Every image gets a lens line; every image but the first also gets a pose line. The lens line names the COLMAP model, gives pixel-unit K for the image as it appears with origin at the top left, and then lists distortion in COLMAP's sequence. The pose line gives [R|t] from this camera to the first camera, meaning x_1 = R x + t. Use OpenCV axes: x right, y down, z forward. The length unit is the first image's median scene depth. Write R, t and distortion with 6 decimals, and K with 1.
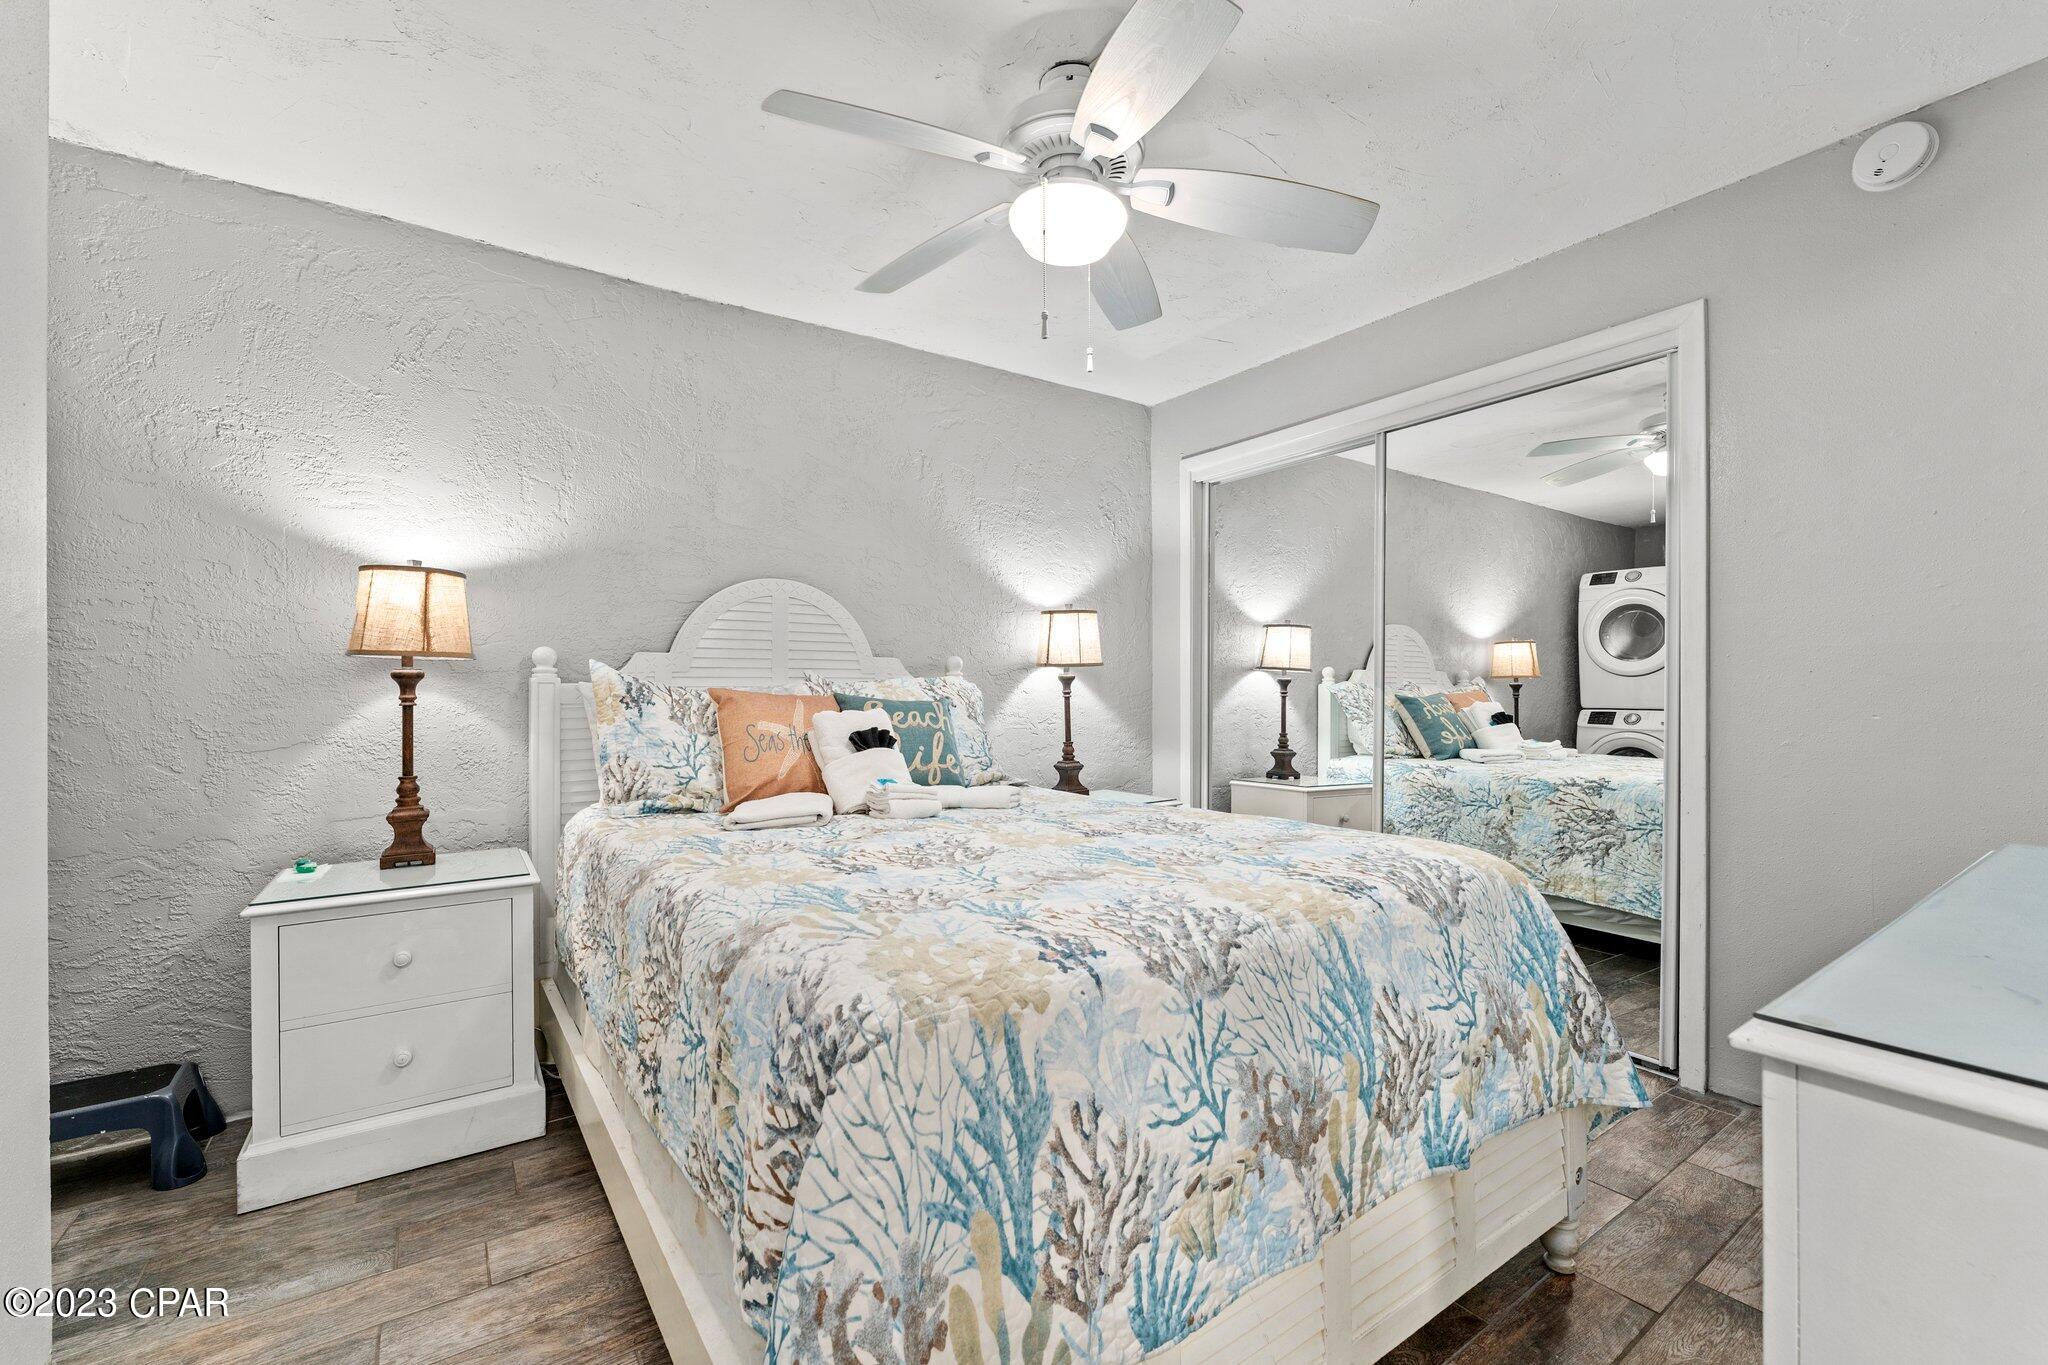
lens RADIAL K [[861.2, 0, 1024.0], [0, 861.2, 682.5], [0, 0, 1]] dist [-0.001771, -0.000408]
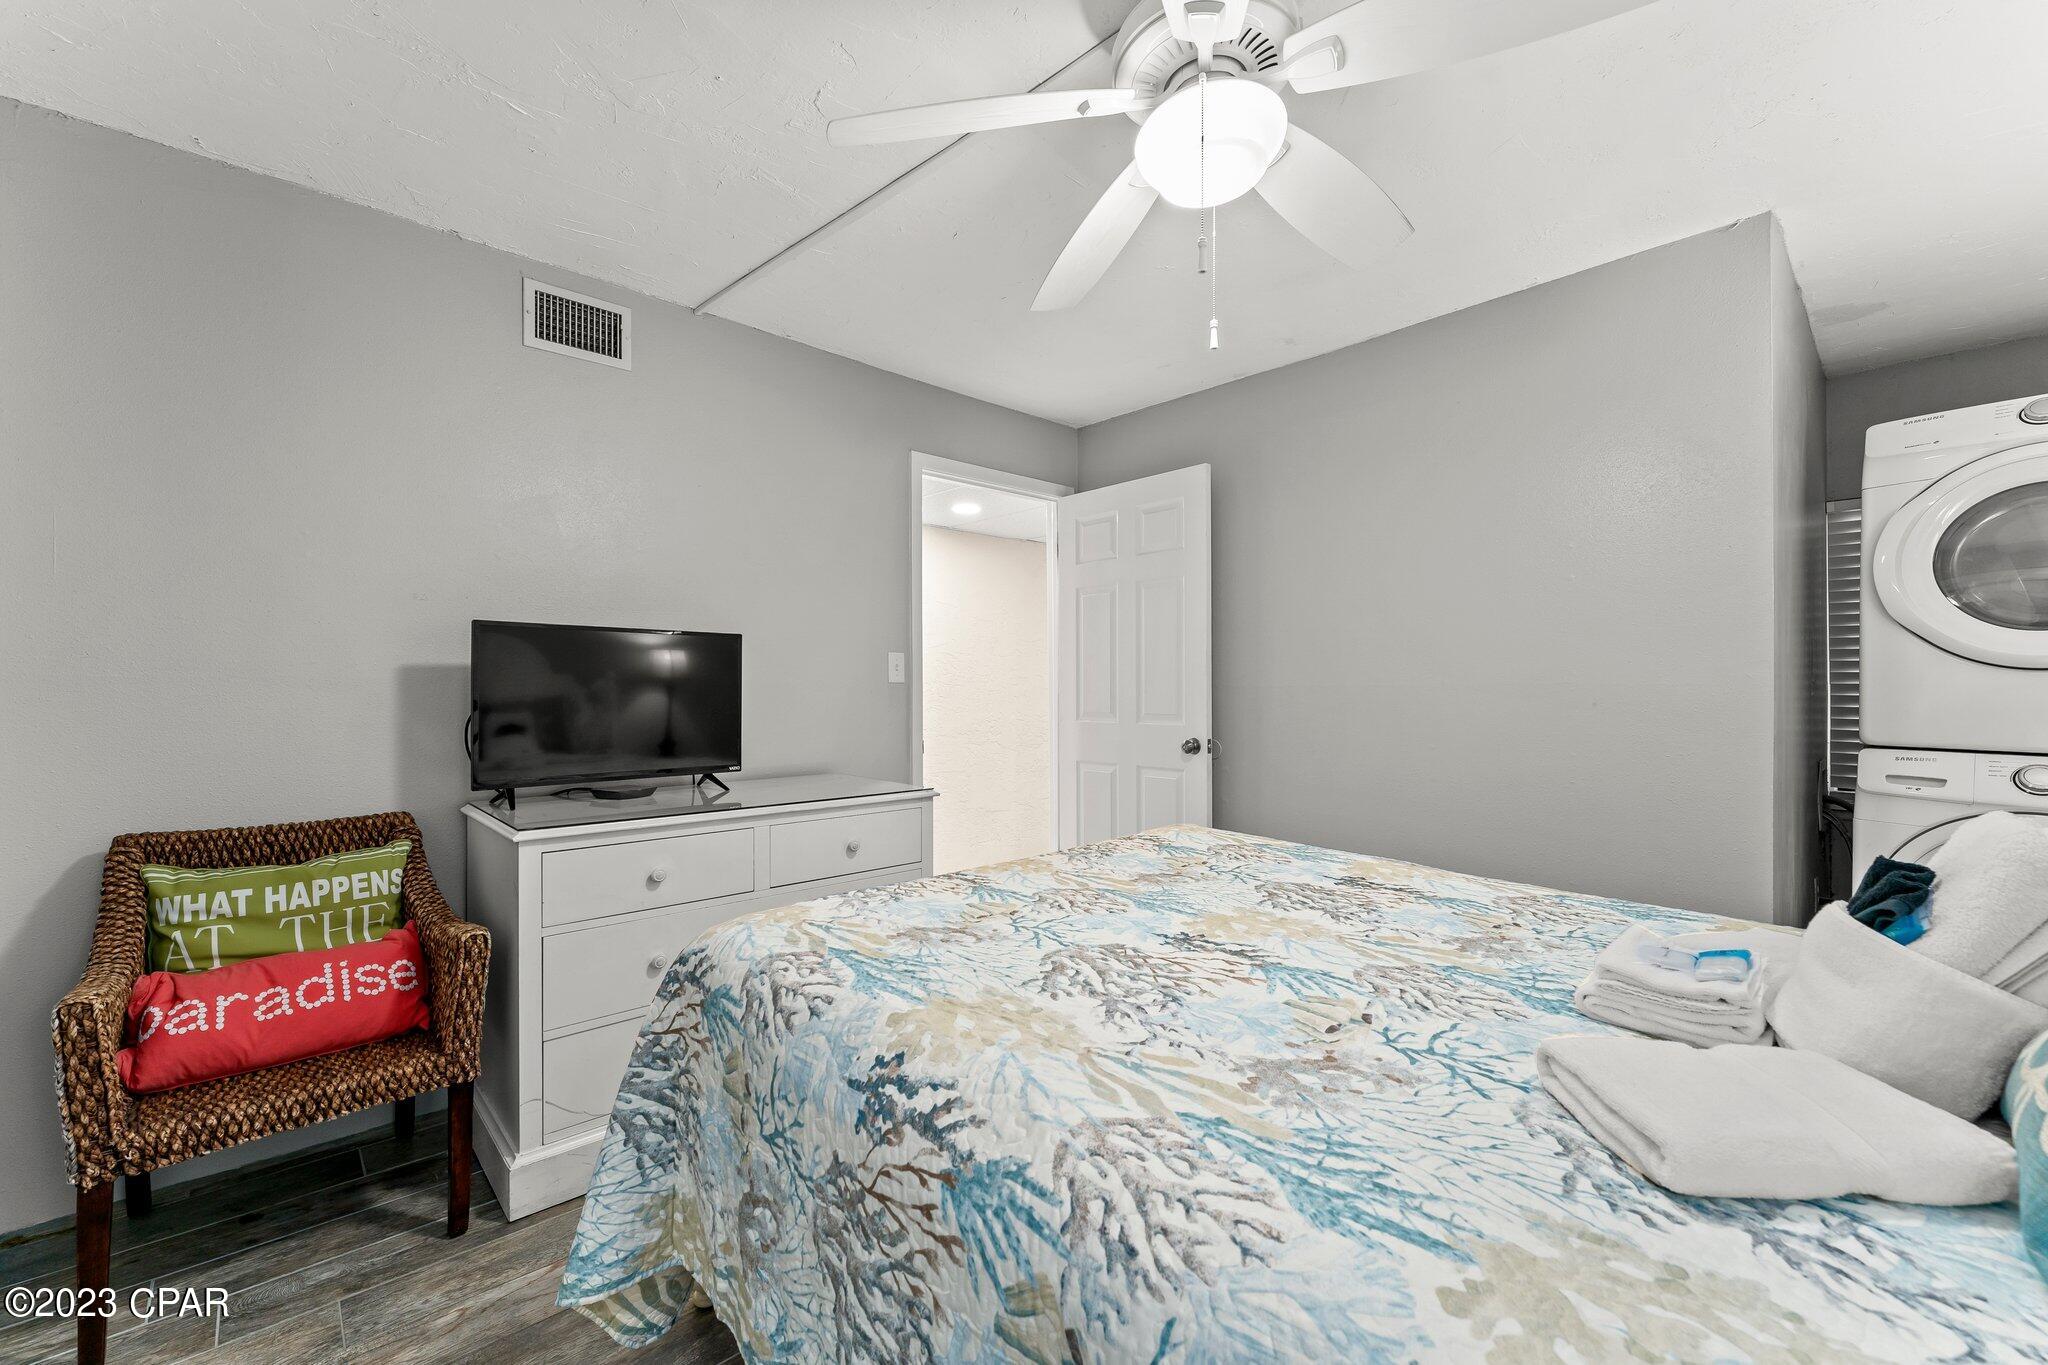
lens RADIAL K [[824.4, 0, 1013.6], [0, 824.4, 669.5], [0, 0, 1]] dist [0.000500, -0.000369]
pose [[-0.988209, 0.002597, -0.153088, 0.416855], [0.006911, 0.999594, -0.027652, -0.042800], [0.152954, -0.028384, -0.987826, 1.883482]]
